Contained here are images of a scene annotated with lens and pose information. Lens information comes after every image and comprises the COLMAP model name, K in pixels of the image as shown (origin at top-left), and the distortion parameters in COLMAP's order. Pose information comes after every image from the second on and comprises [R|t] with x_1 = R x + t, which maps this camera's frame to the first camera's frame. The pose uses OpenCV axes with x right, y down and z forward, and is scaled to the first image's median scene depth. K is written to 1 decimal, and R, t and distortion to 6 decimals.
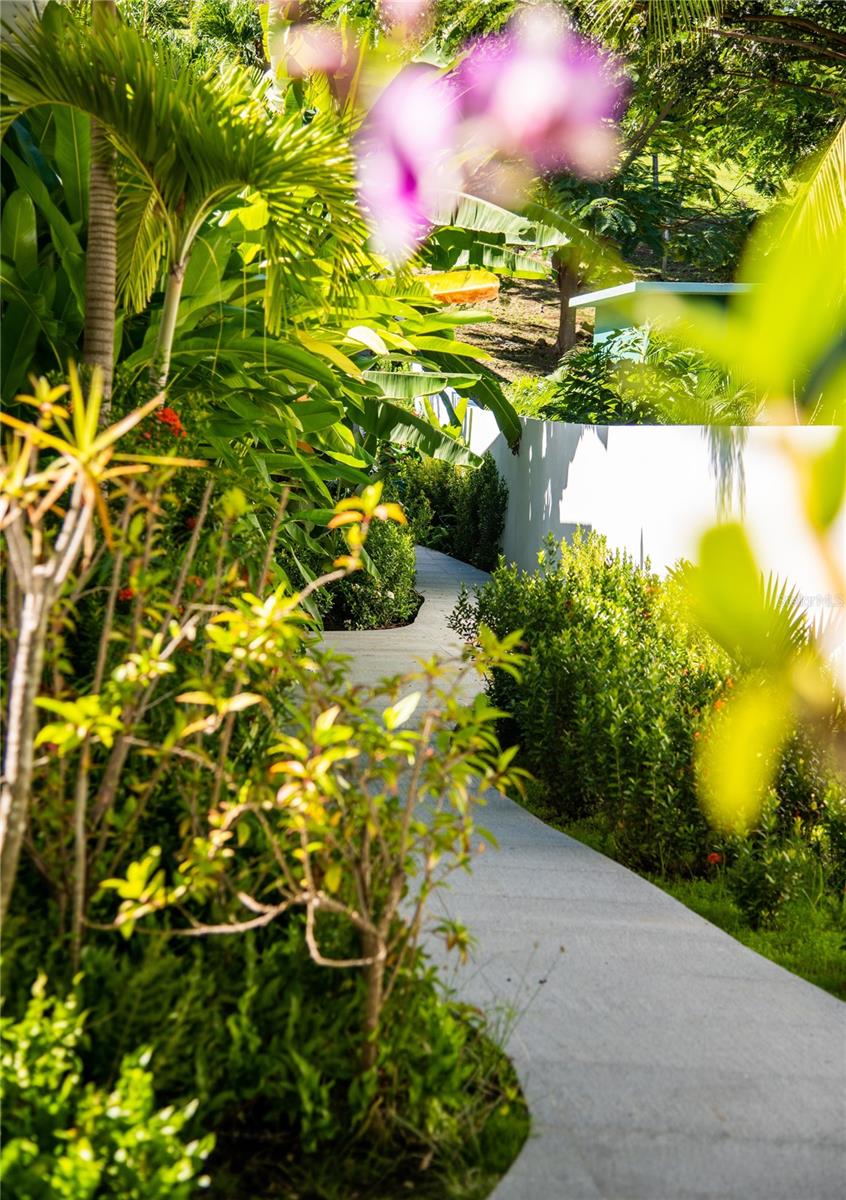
lens RADIAL K [[2259.2, 0, 423.8], [0, 2259.2, 600.1], [0, 0, 1]] dist [0.404289, 0.000000]
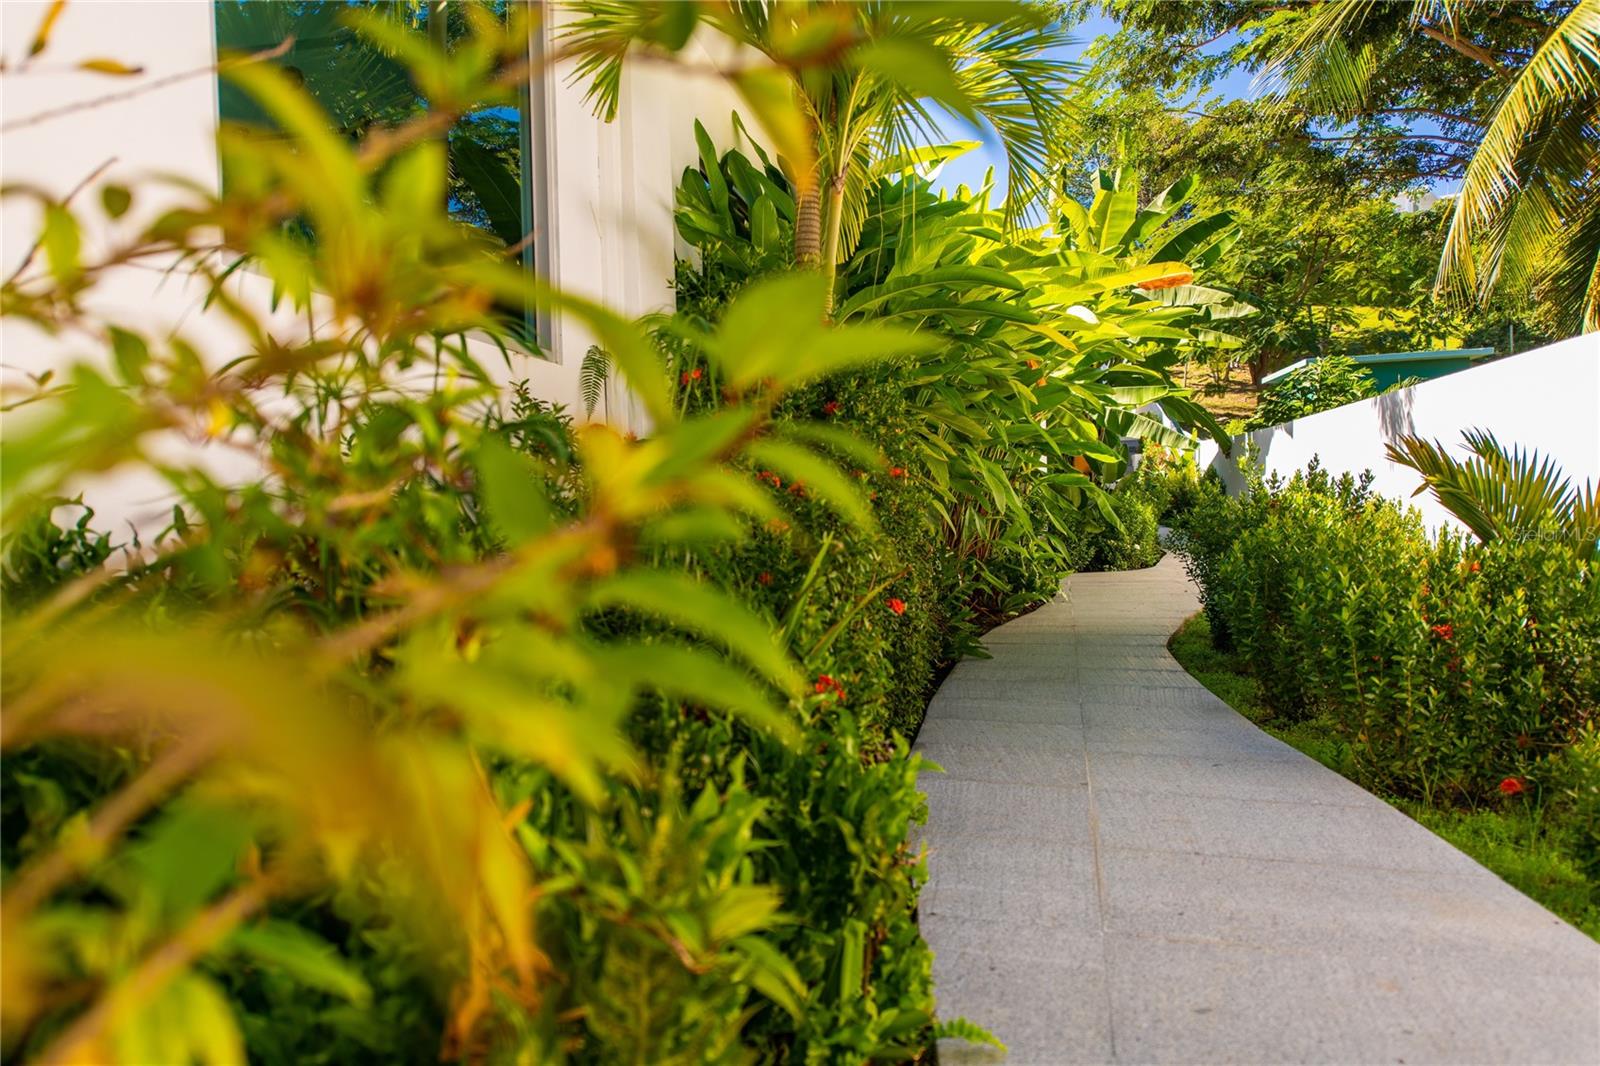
lens RADIAL K [[1077.1, 0, 799.0], [0, 1077.1, 524.7], [0, 0, 1]] dist [0.003521, 0.001200]
pose [[0.938767, -0.054426, -0.340226, 0.034414], [0.033808, 0.997231, -0.066240, 0.043538], [0.342889, 0.050682, 0.938008, 0.577605]]
